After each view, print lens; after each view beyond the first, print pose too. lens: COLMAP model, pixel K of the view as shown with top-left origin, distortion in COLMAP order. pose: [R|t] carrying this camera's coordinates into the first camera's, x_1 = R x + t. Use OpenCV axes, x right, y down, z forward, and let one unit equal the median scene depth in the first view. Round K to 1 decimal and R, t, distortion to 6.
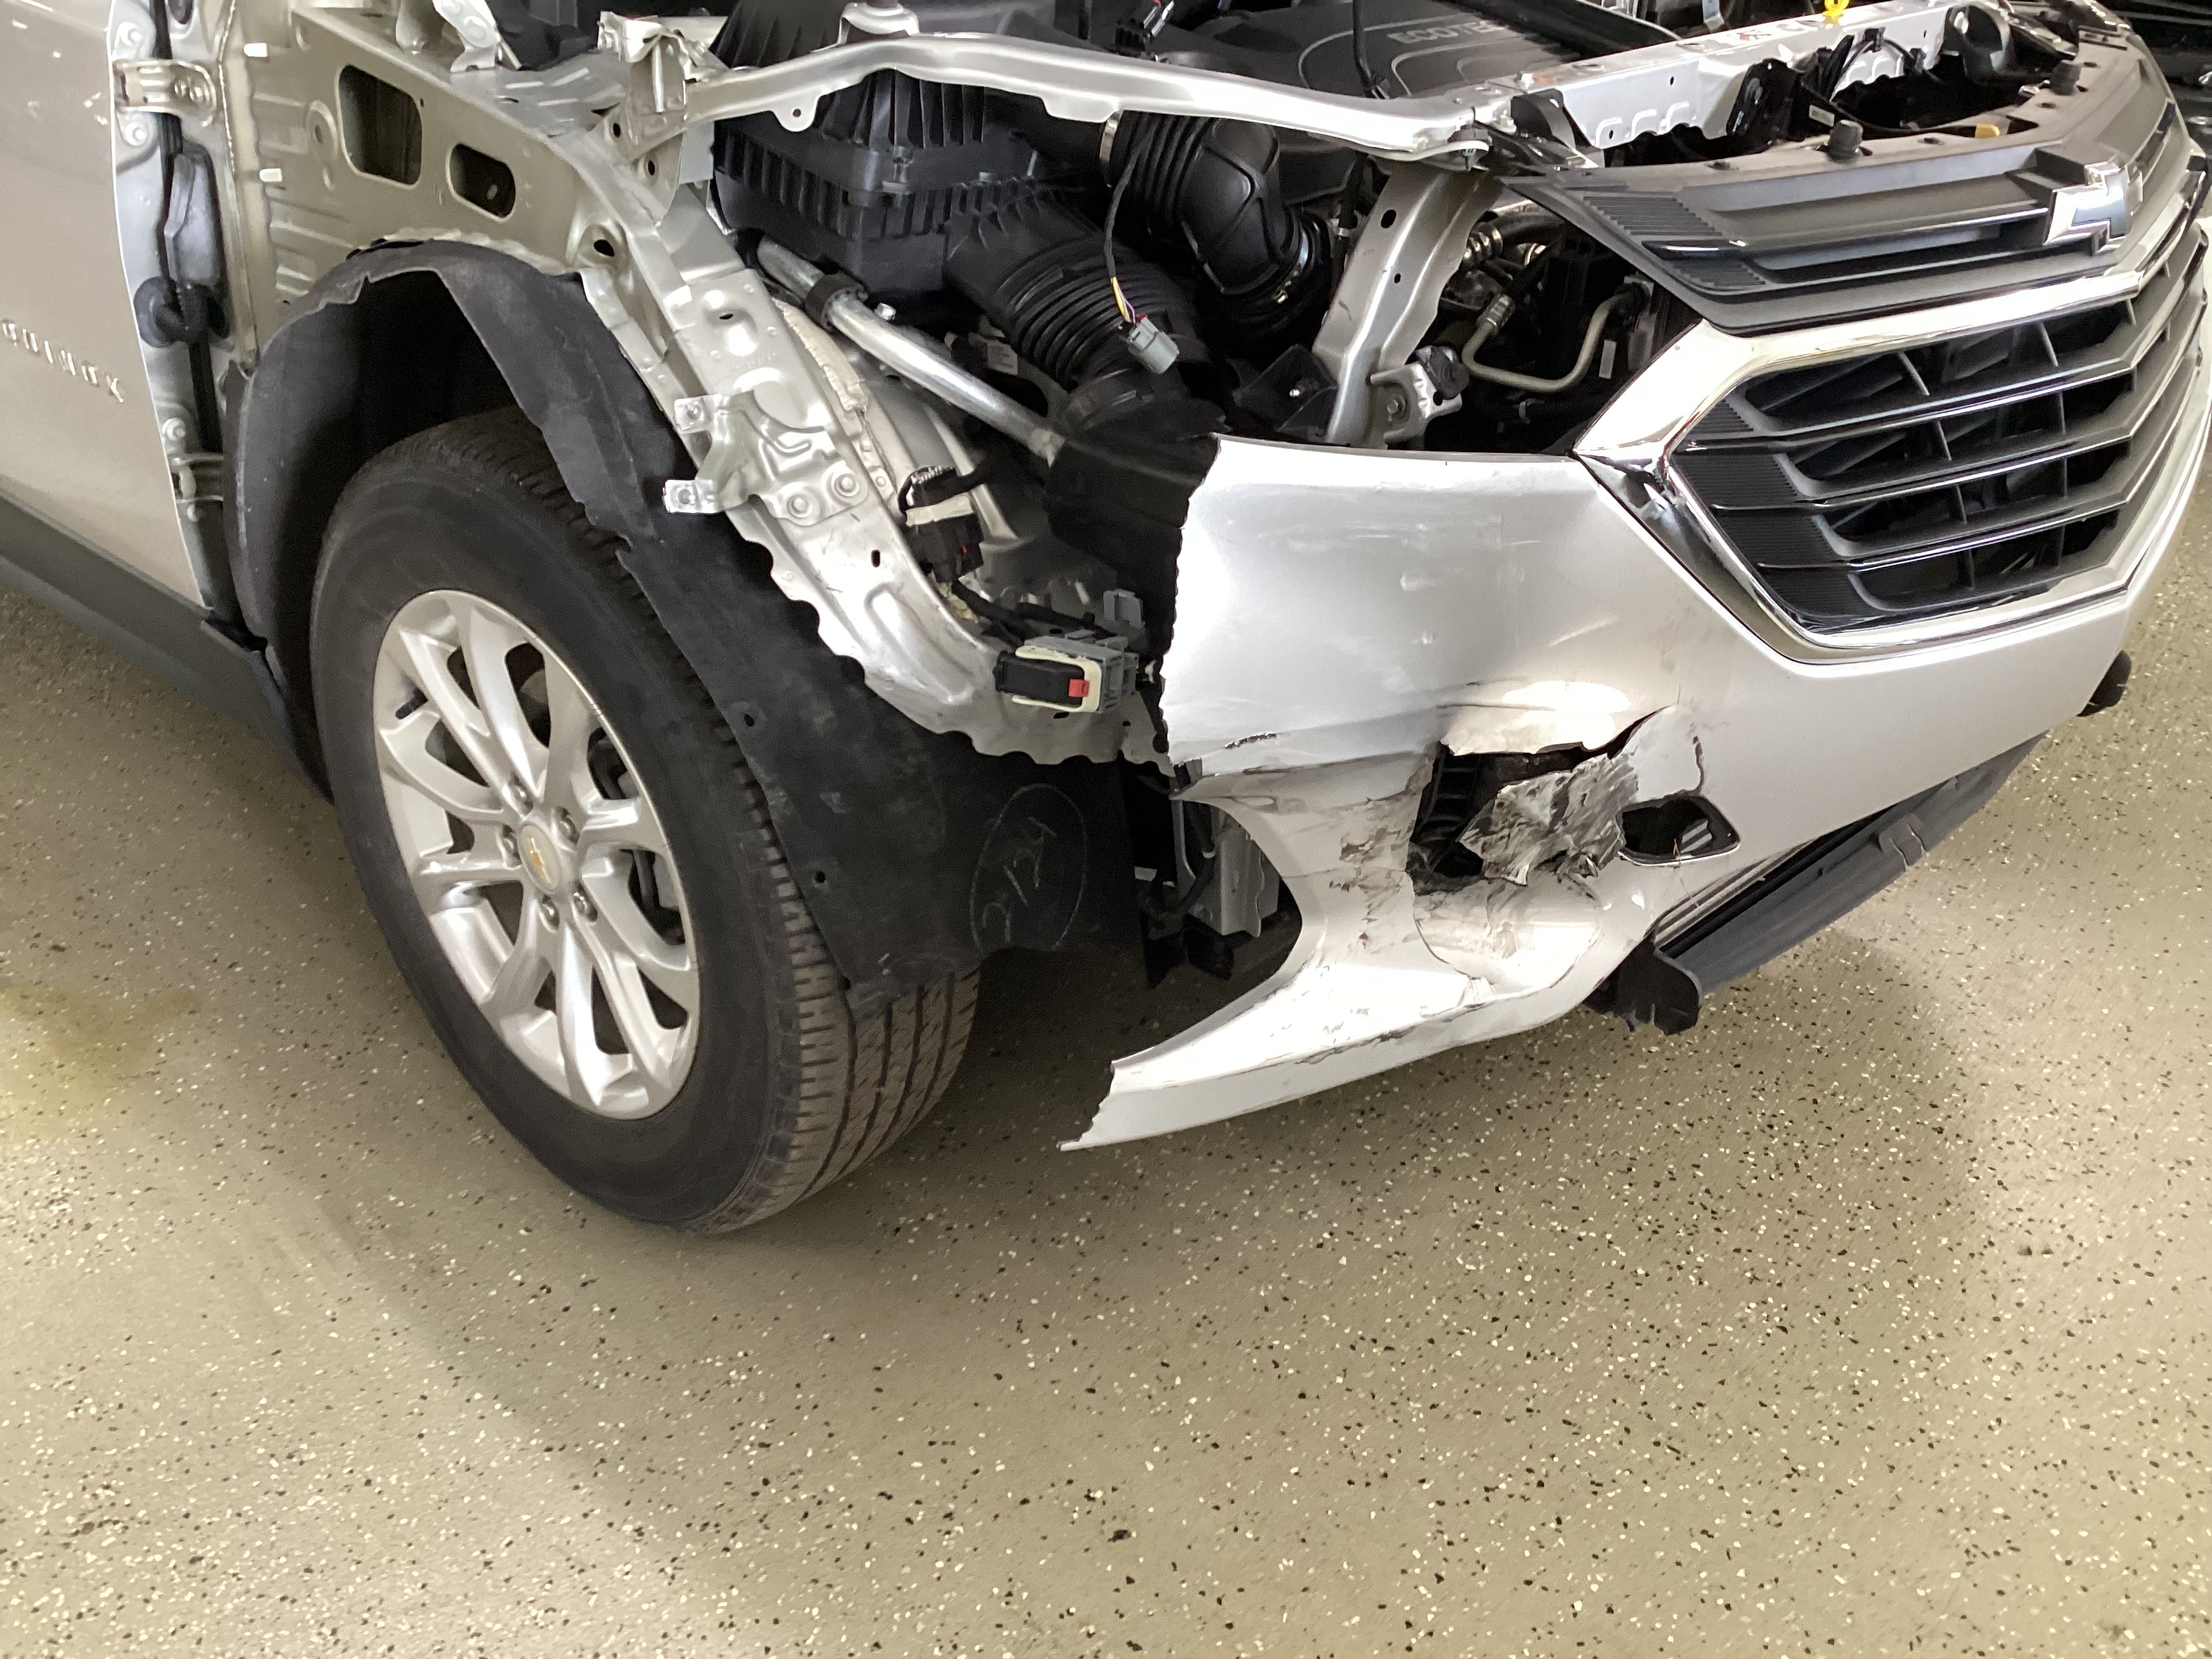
lens RADIAL K [[2019.9, 0, 1106.0], [0, 2019.9, 829.5], [0, 0, 1]] dist [0.133322, -0.277519]
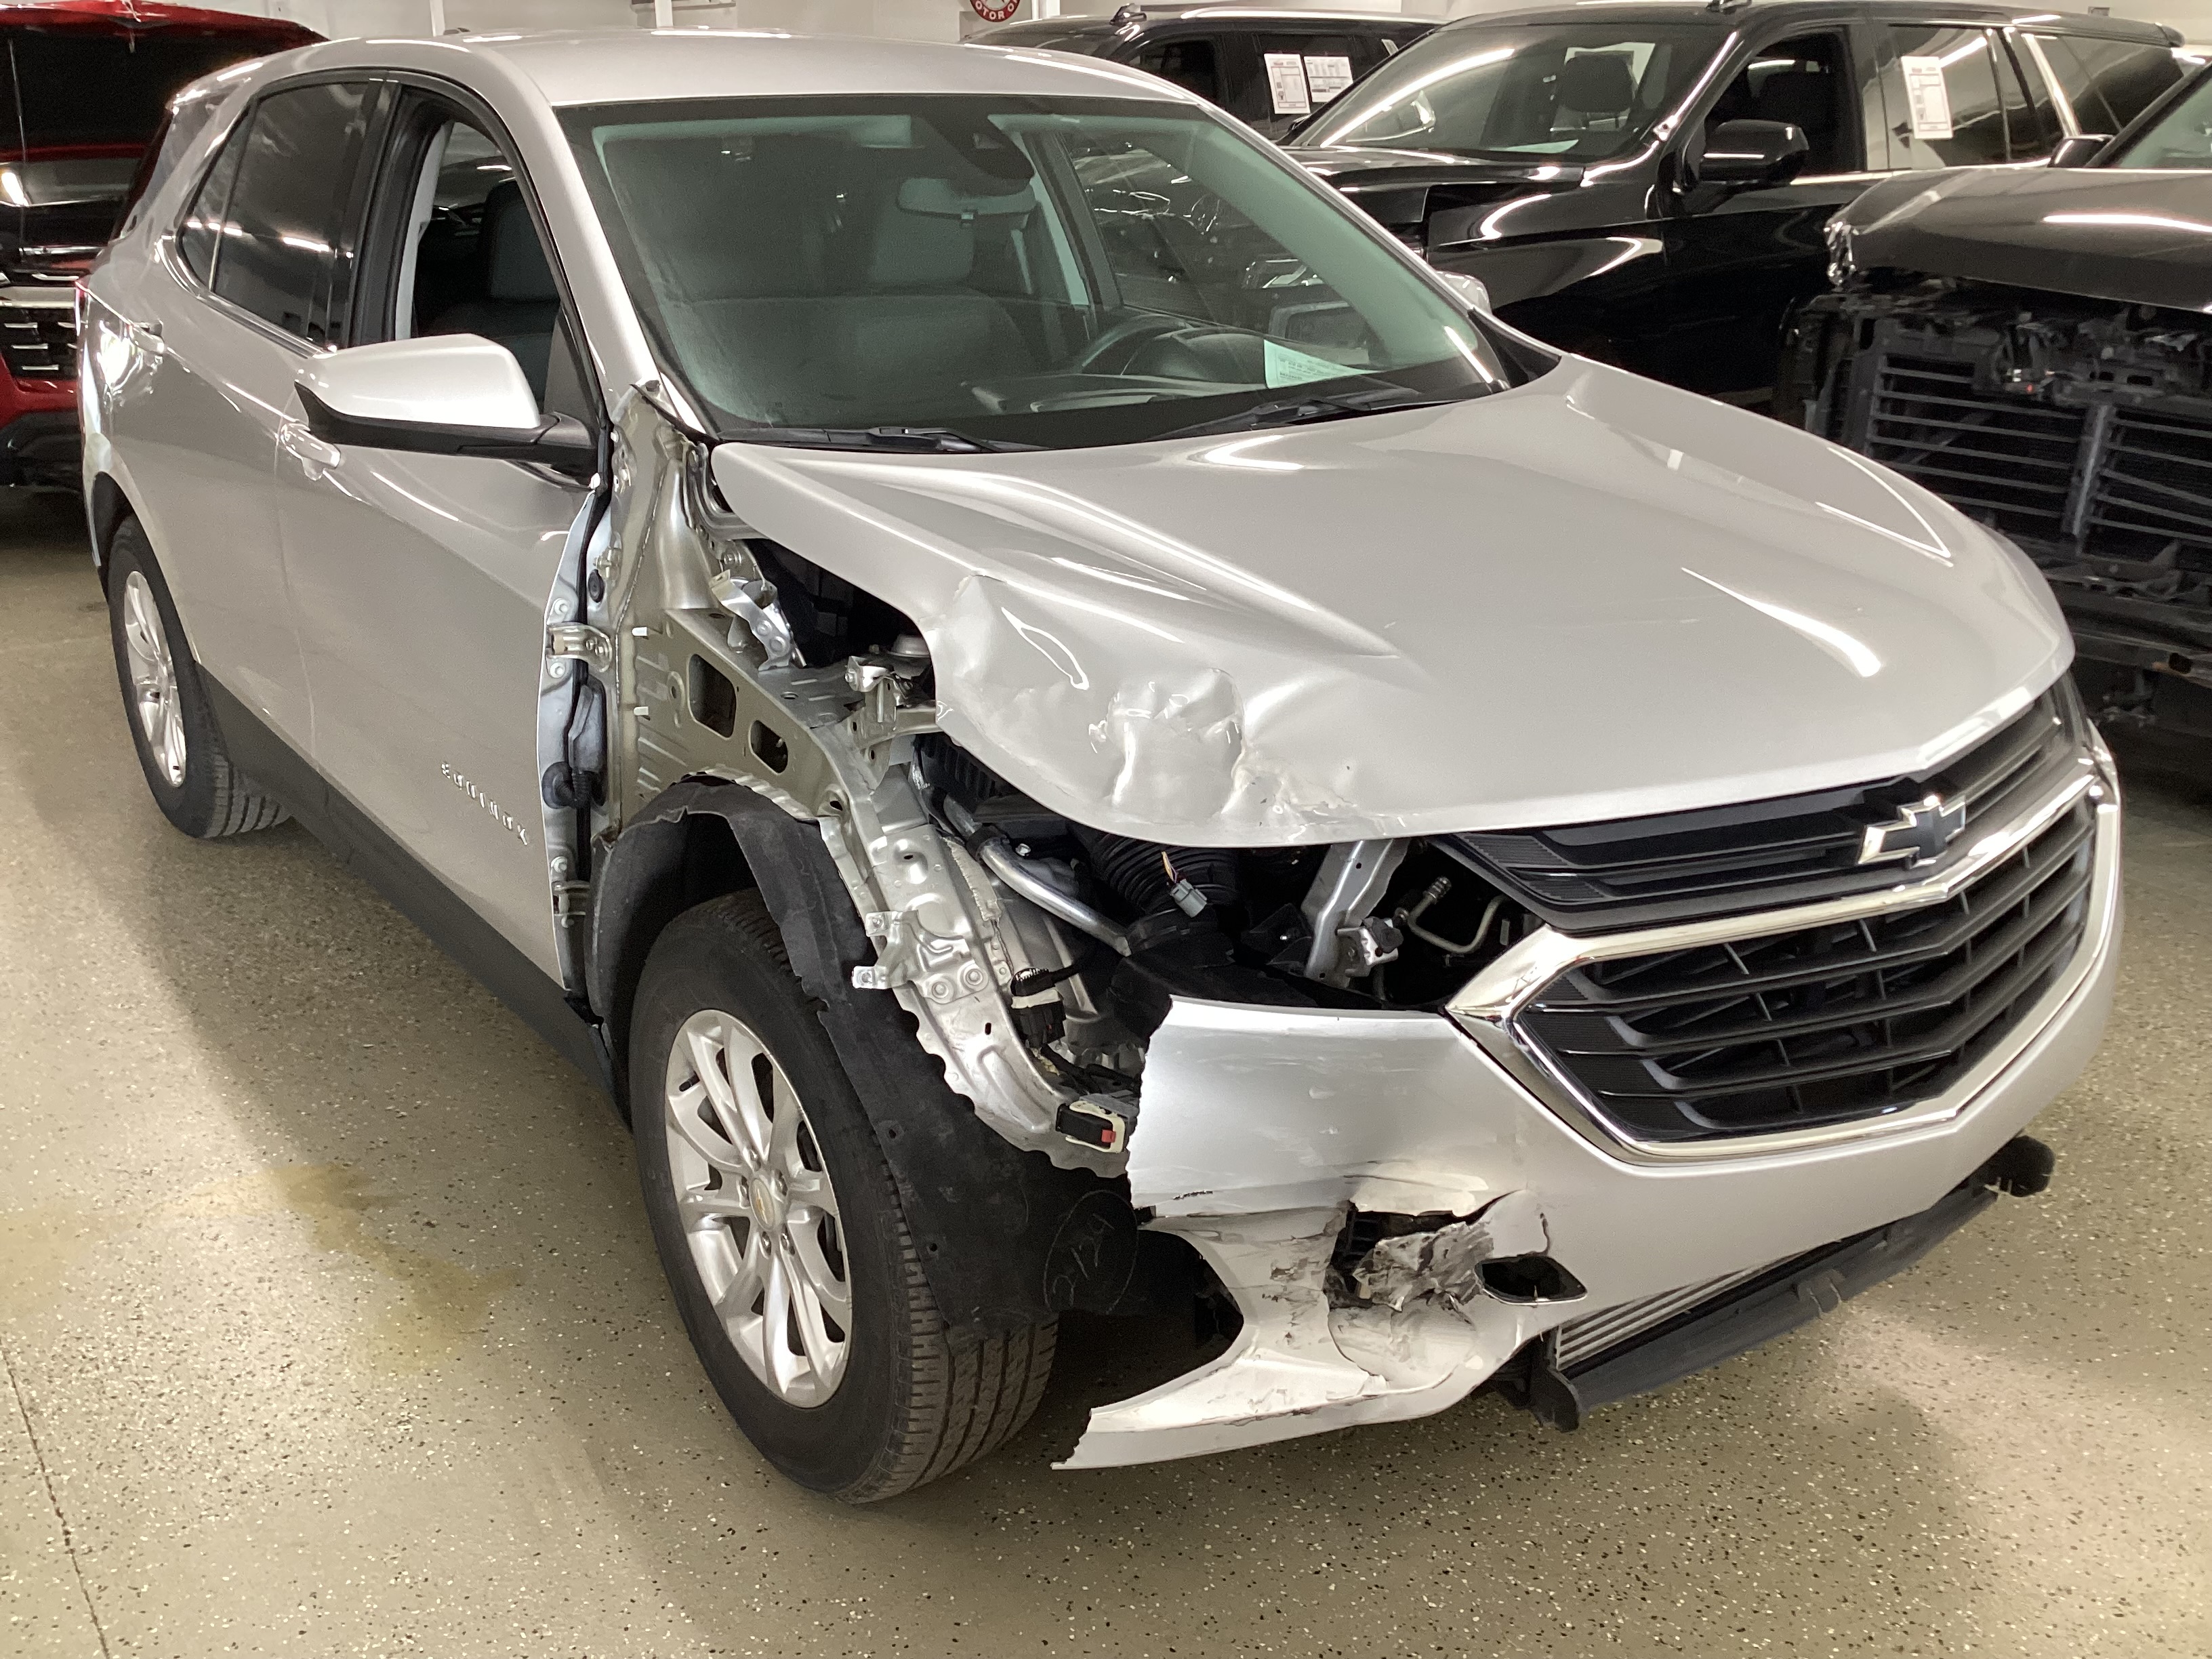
lens RADIAL K [[1995.5, 0, 1106.0], [0, 1995.5, 829.5], [0, 0, 1]] dist [0.121184, -0.259740]
pose [[0.983811, 0.063724, -0.167495, 0.190795], [-0.087557, 0.986415, -0.138997, -0.079037], [0.156362, 0.151412, 0.976025, -0.385649]]
